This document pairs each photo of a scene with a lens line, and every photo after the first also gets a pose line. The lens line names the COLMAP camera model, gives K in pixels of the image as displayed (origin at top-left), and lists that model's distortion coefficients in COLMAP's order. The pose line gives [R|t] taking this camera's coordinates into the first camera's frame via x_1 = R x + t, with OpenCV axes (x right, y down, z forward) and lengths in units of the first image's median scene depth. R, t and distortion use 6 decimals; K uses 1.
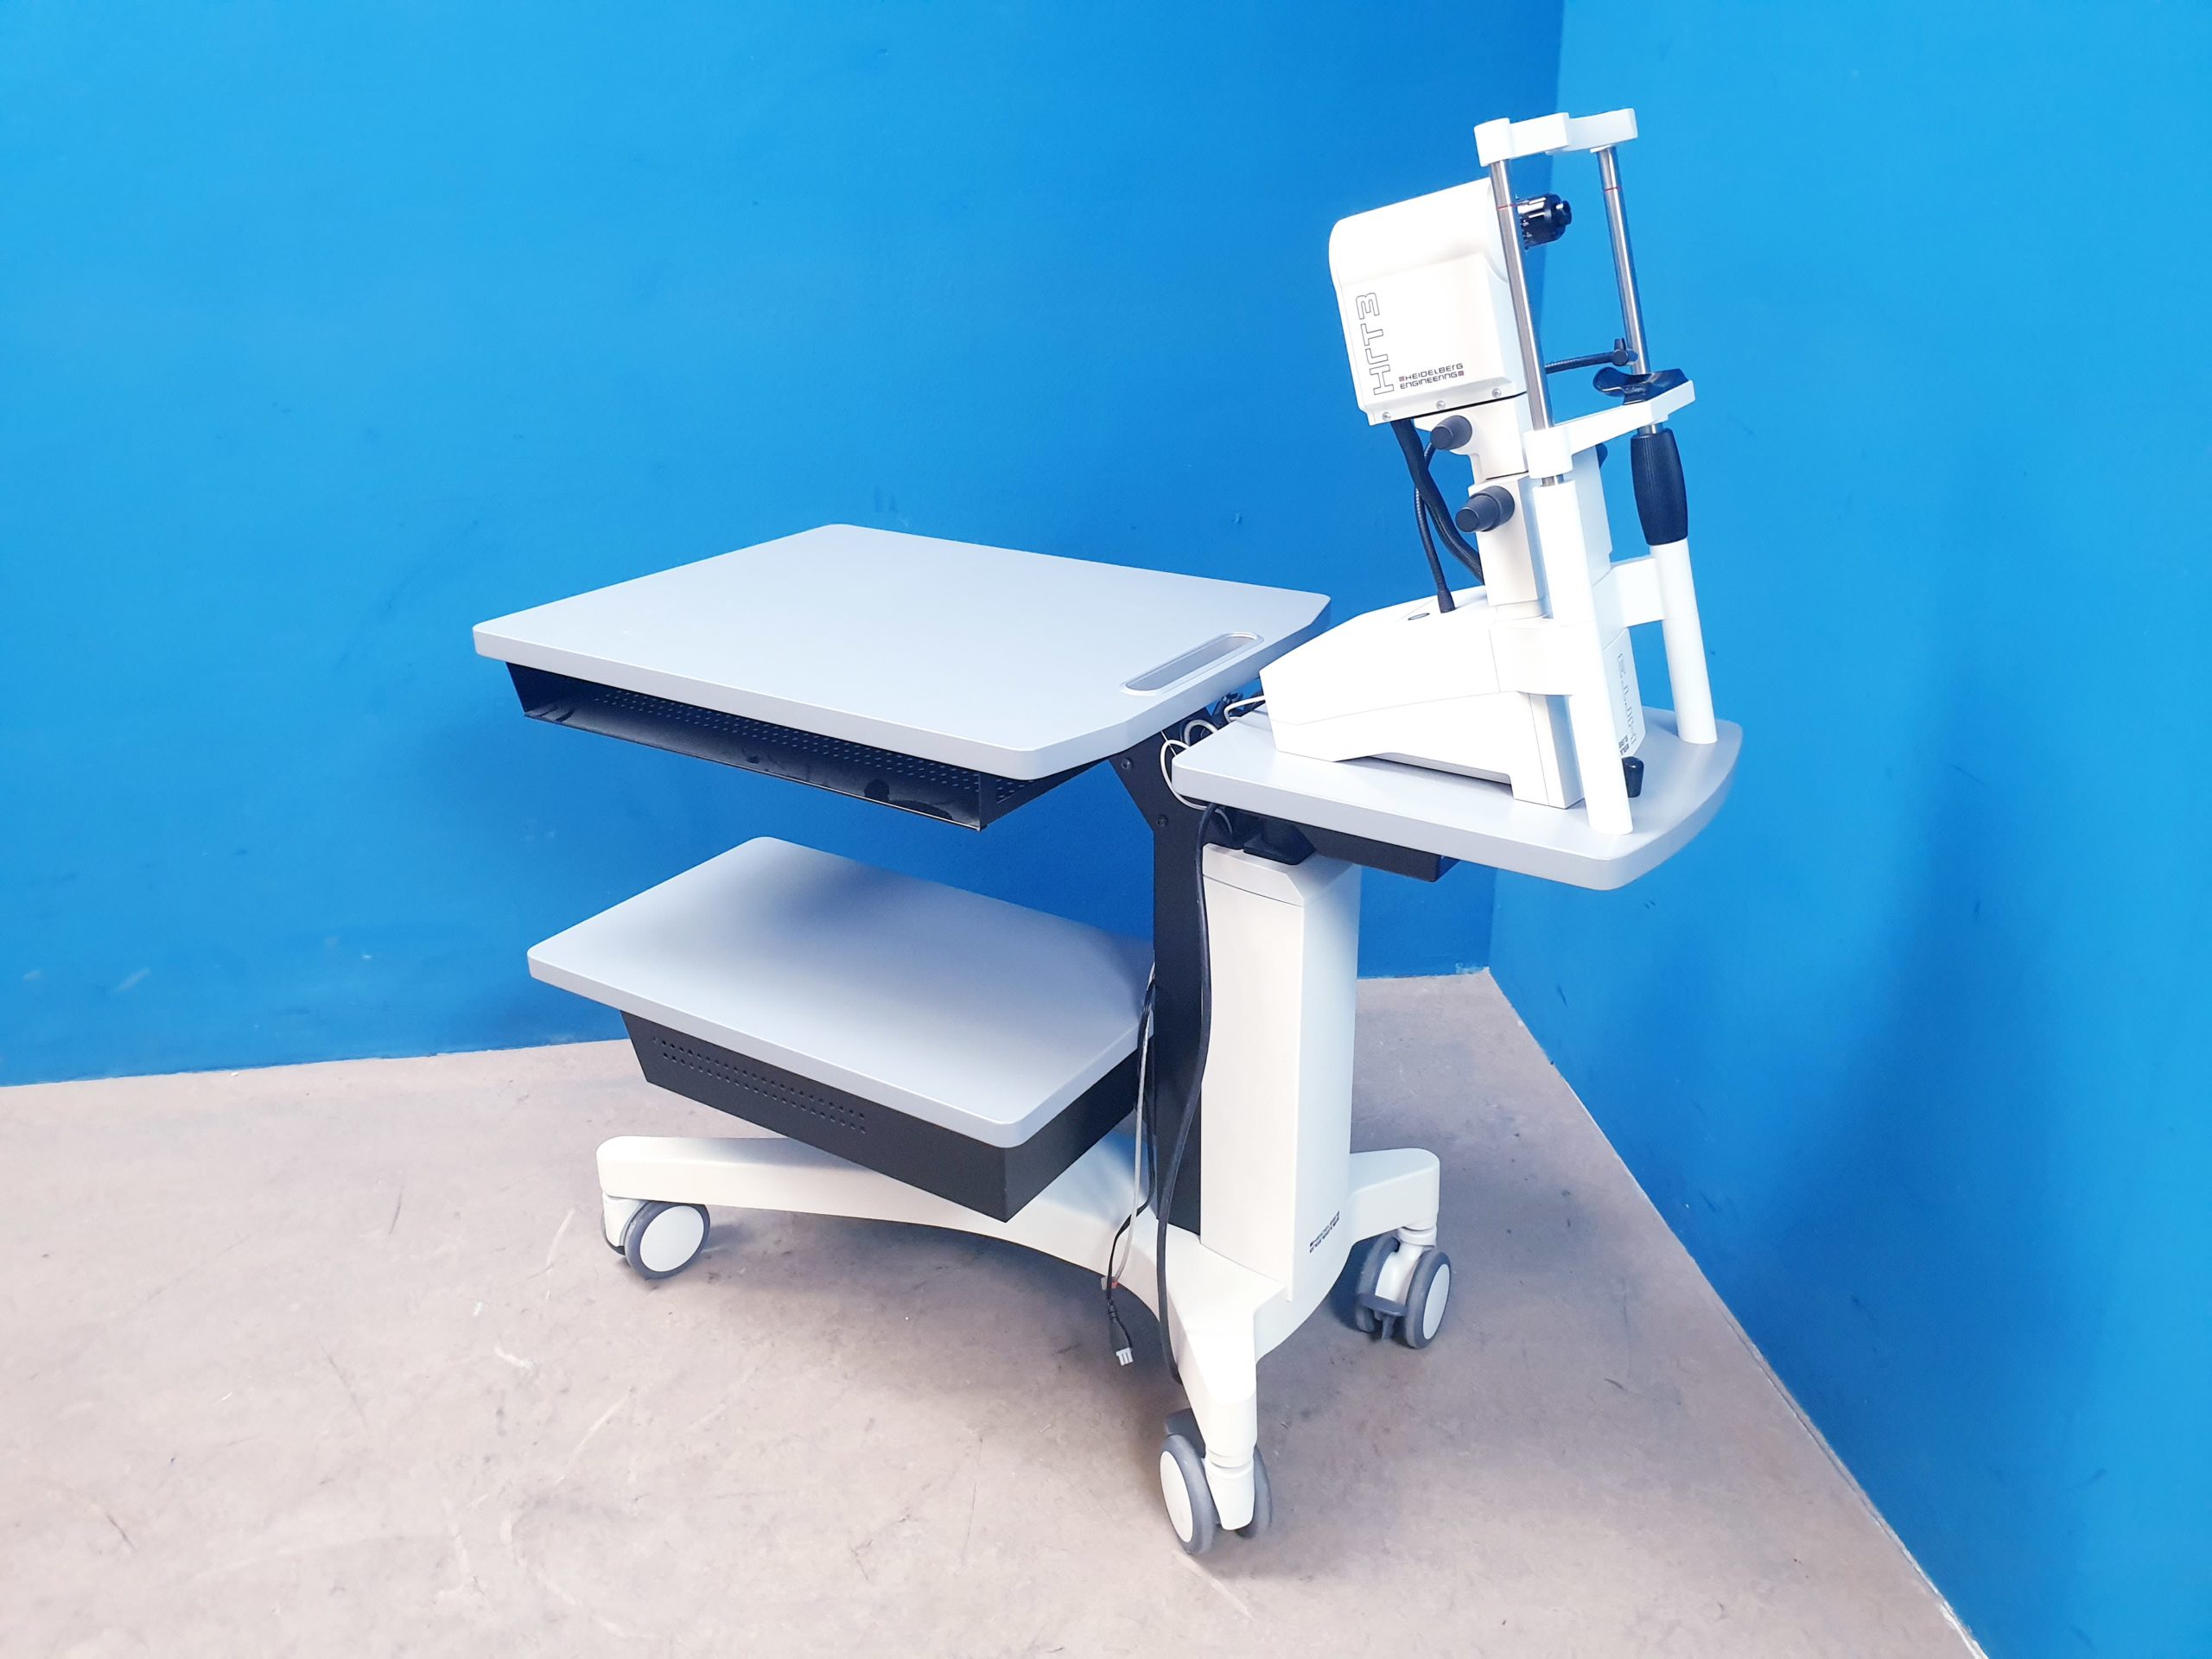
lens RADIAL K [[1747.9, 0, 1096.9], [0, 1747.9, 822.9], [0, 0, 1]] dist [-0.027013, 0.078146]
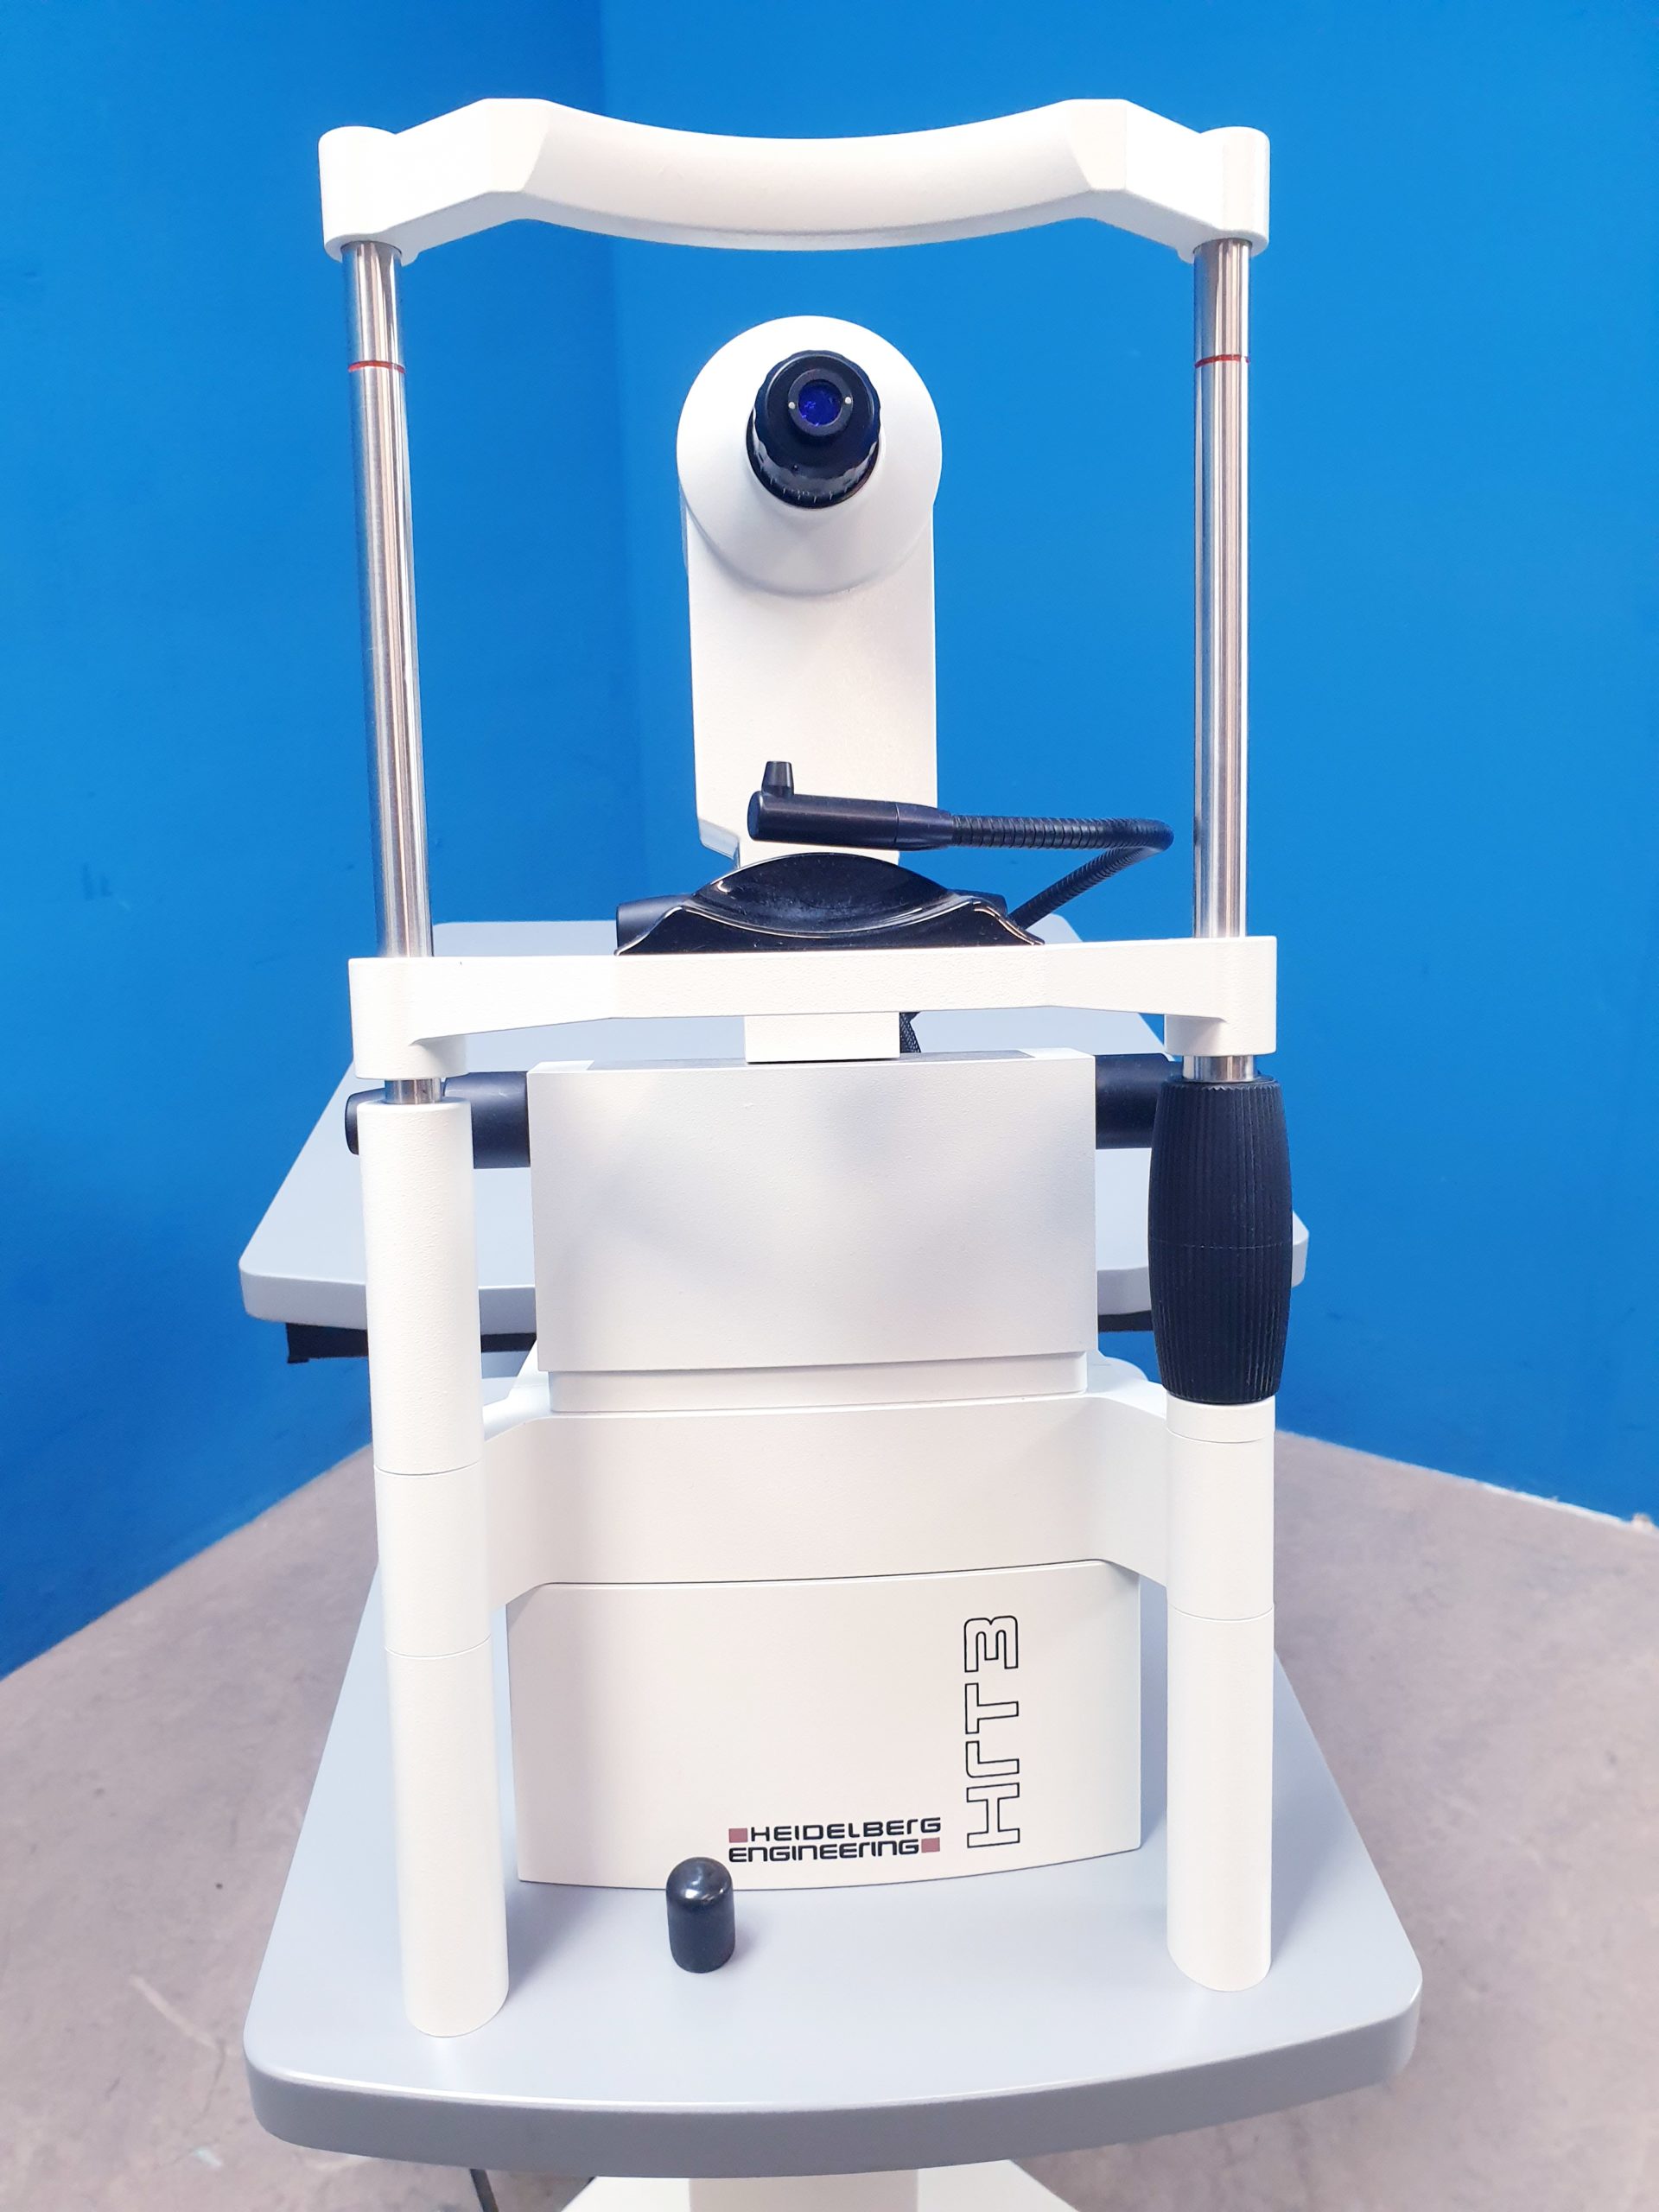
lens RADIAL K [[1752.1, 0, 825.6], [0, 1752.1, 1121.4], [0, 0, 1]] dist [-0.042000, 0.081132]
pose [[0.614705, -0.267653, 0.741957, -0.686576], [0.298255, 0.949697, 0.095491, -0.090809], [-0.730193, 0.162594, 0.663612, 0.399257]]
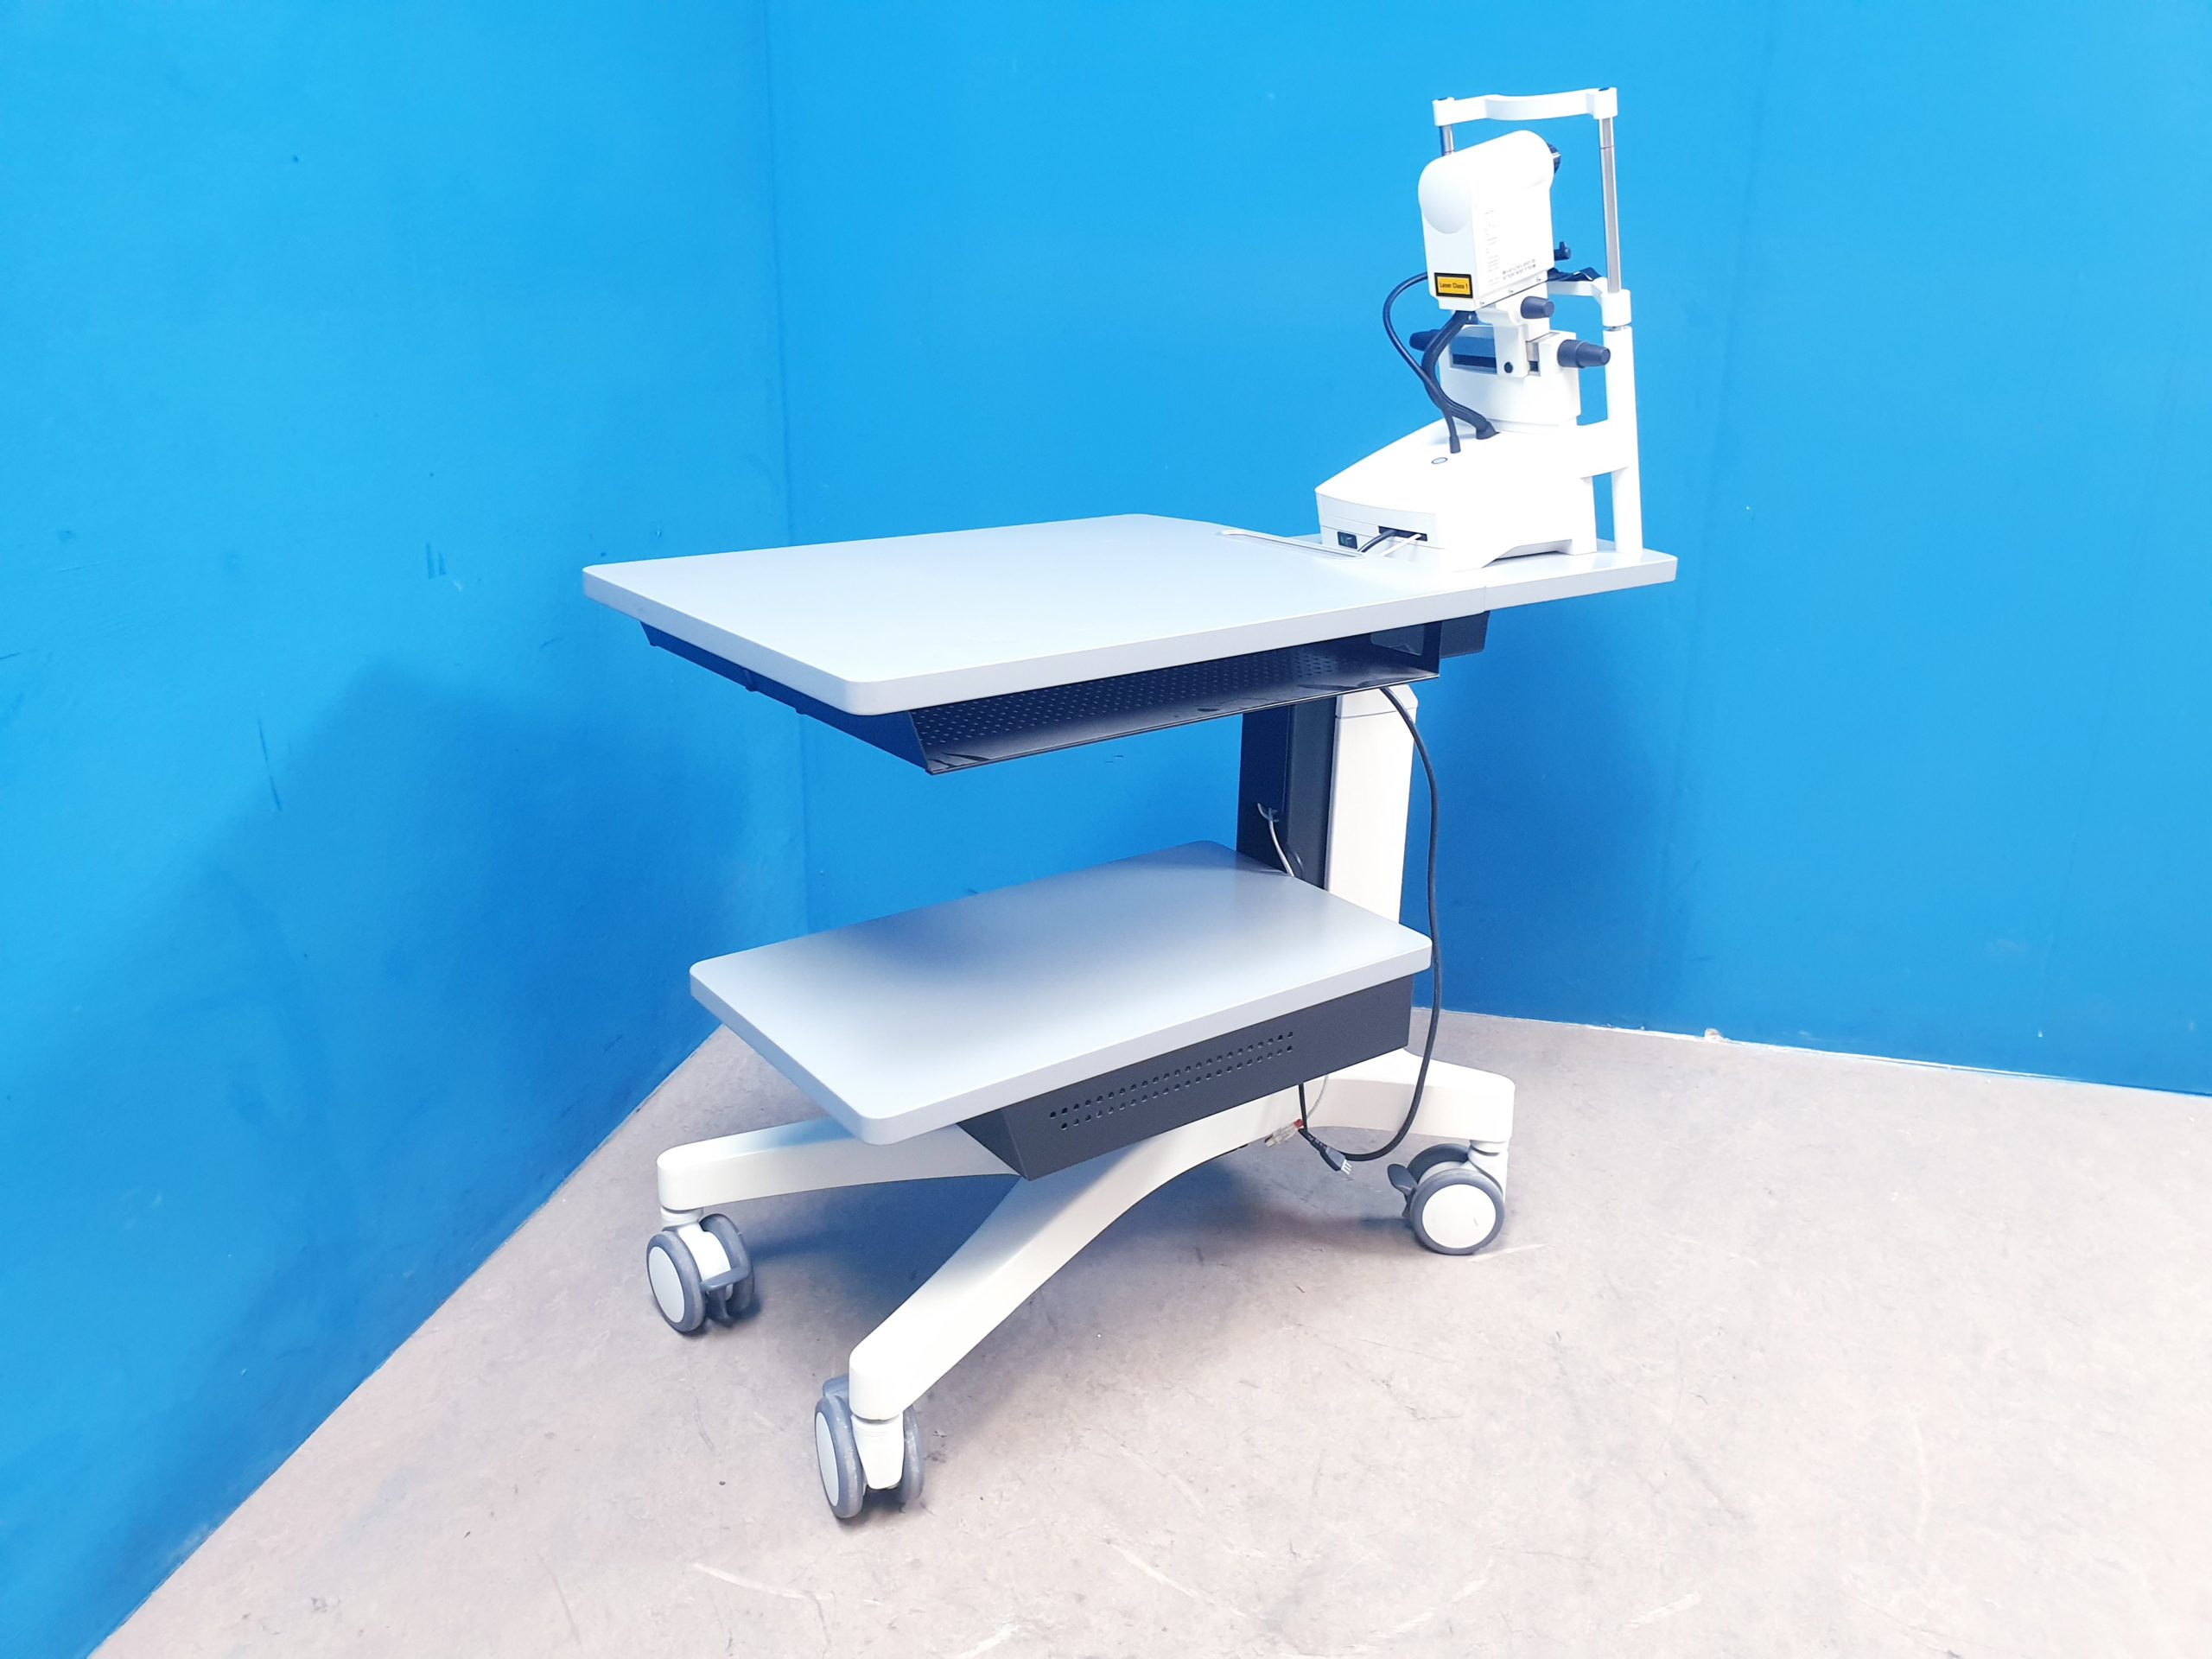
lens RADIAL K [[1737.3, 0, 1106.0], [0, 1737.3, 829.5], [0, 0, 1]] dist [-0.021770, 0.067794]
pose [[0.339593, -0.286836, 0.895769, -0.989595], [0.343731, 0.924338, 0.165673, -0.138399], [-0.875514, 0.251642, 0.412494, 0.621674]]
